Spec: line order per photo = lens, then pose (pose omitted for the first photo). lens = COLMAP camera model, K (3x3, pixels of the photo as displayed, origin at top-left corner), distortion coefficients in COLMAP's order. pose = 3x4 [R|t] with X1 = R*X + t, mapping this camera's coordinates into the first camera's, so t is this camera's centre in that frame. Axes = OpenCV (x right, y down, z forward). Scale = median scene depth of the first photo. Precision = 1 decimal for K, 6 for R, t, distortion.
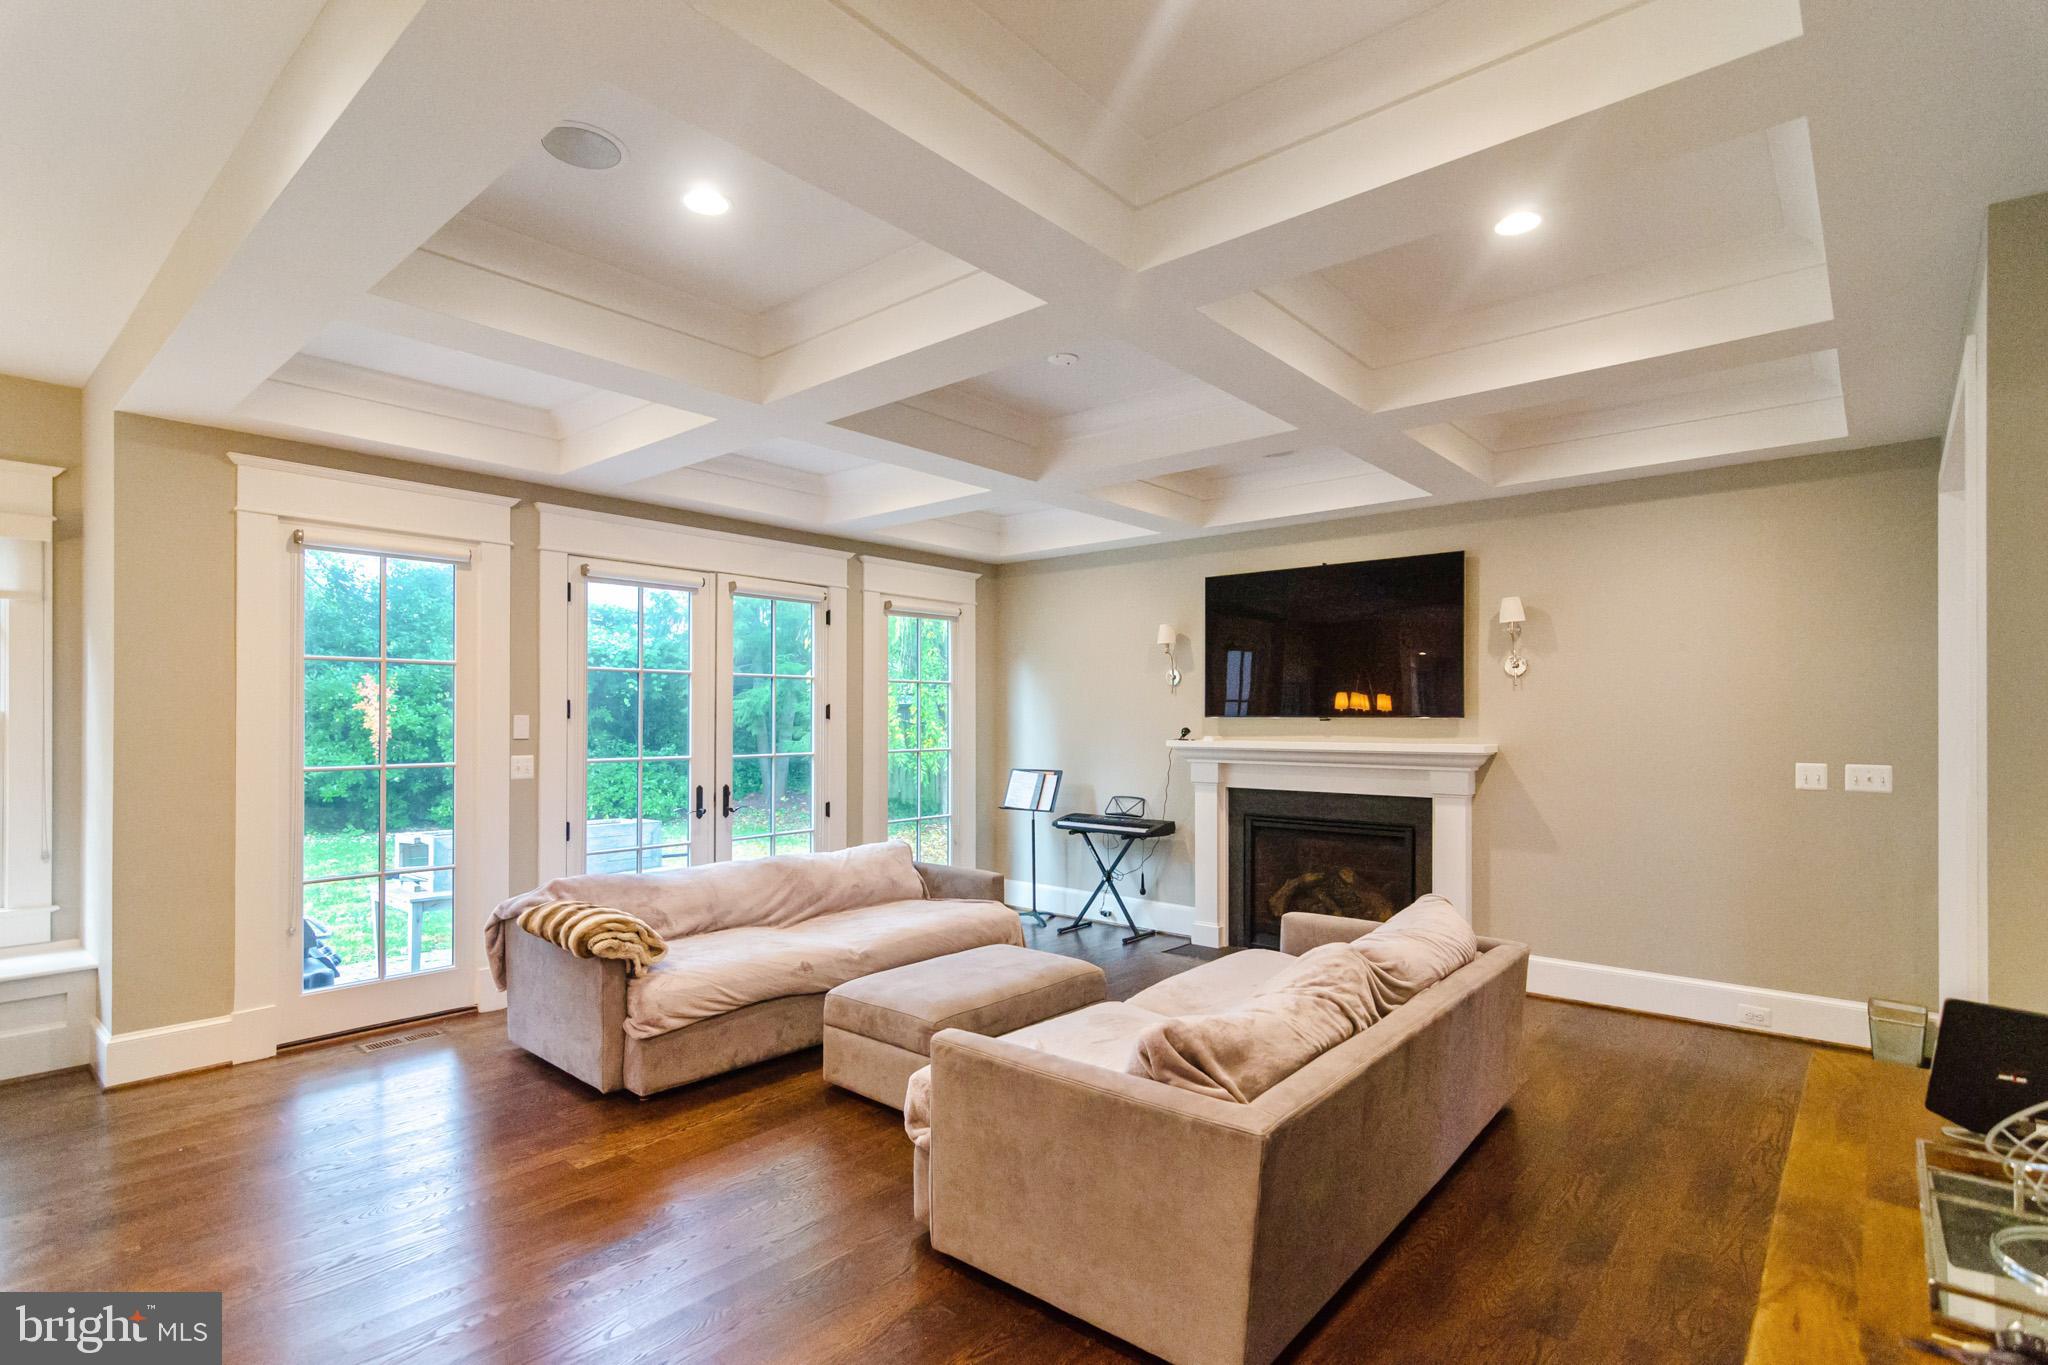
lens RADIAL K [[994.3, 0, 1060.8], [0, 994.3, 693.8], [0, 0, 1]] dist [-0.005222, 0.004835]
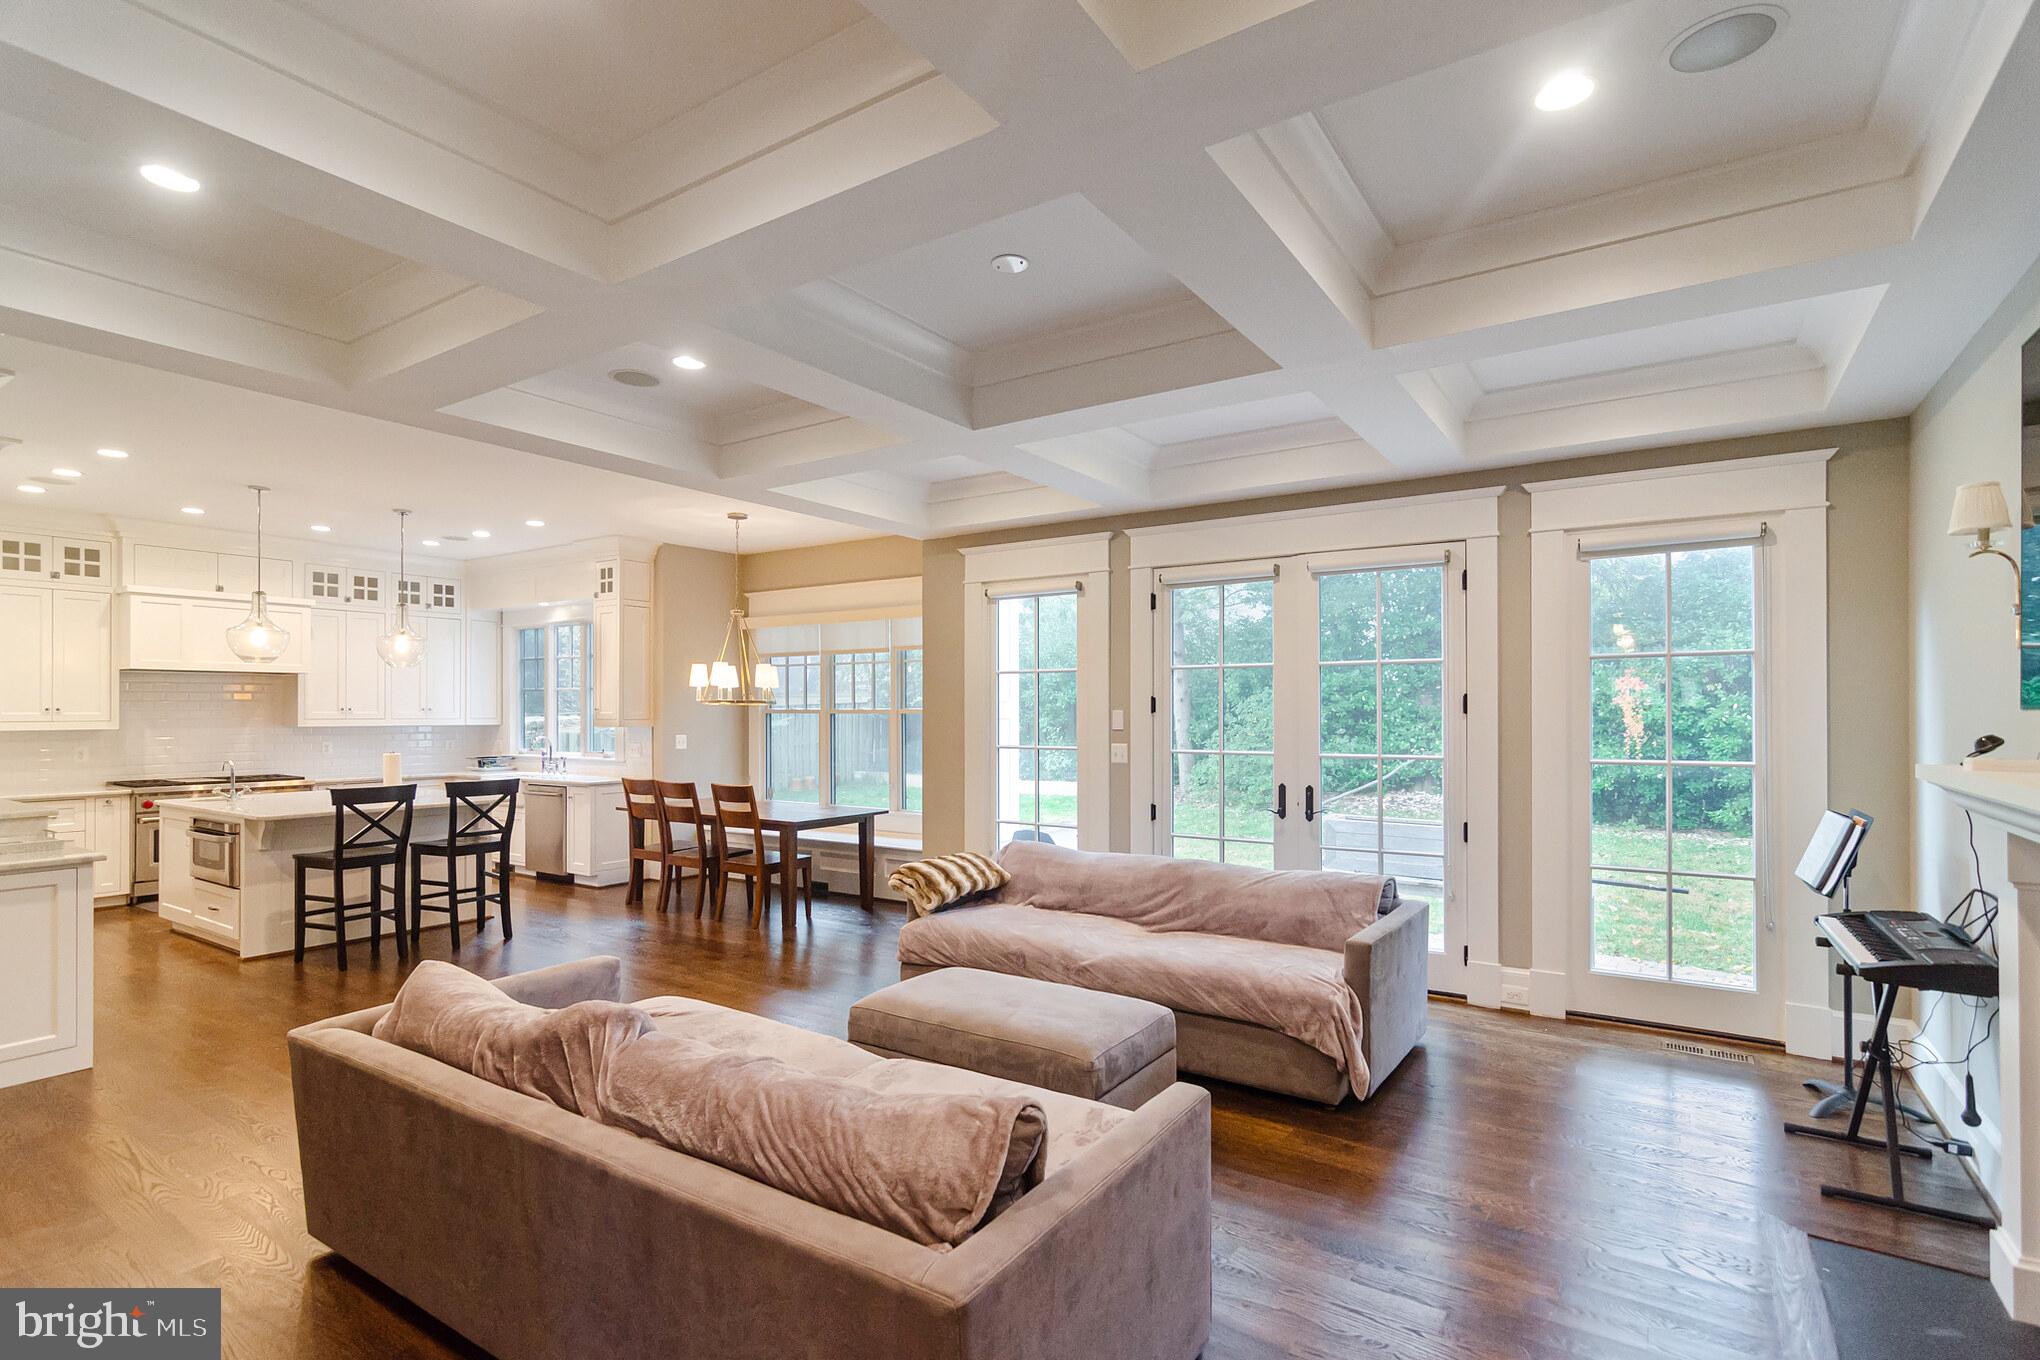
lens RADIAL K [[986.5, 0, 1010.2], [0, 986.5, 707.7], [0, 0, 1]] dist [-0.001059, 0.002540]
pose [[0.090966, -0.005340, -0.995840, 0.502751], [0.022878, 0.999733, -0.003271, 0.015307], [0.995591, -0.022486, 0.091064, 0.600014]]
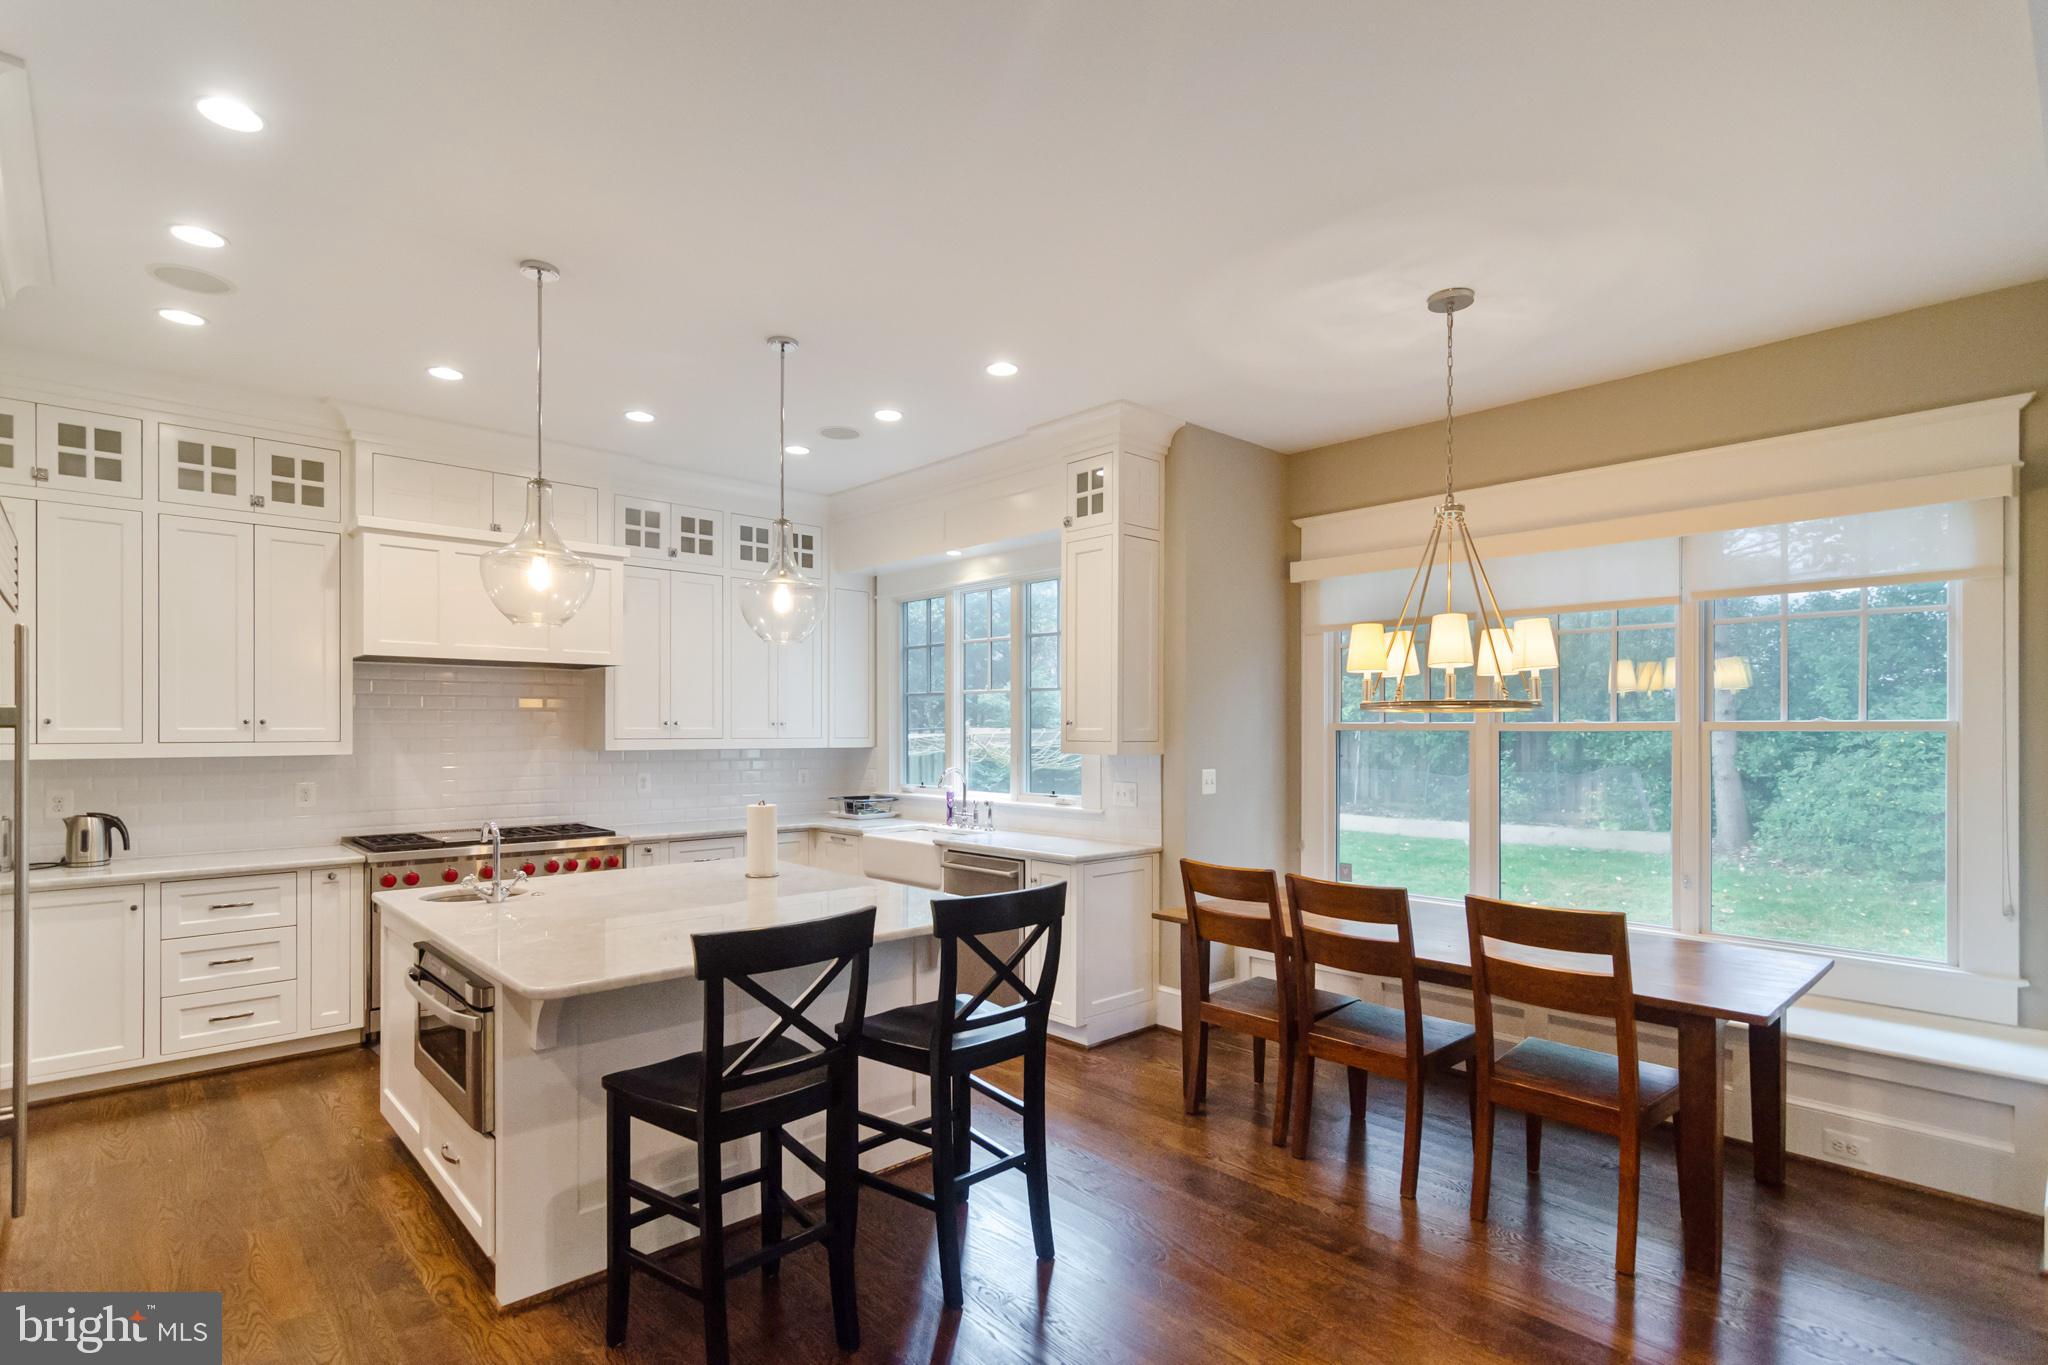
lens RADIAL K [[994.3, 0, 1014.4], [0, 994.3, 731.1], [0, 0, 1]] dist [-0.005222, 0.004835]
pose [[-0.138842, 0.001096, -0.990314, -0.108505], [0.021201, 0.999773, -0.001866, 0.007295], [0.990088, -0.021255, -0.138834, 0.233467]]
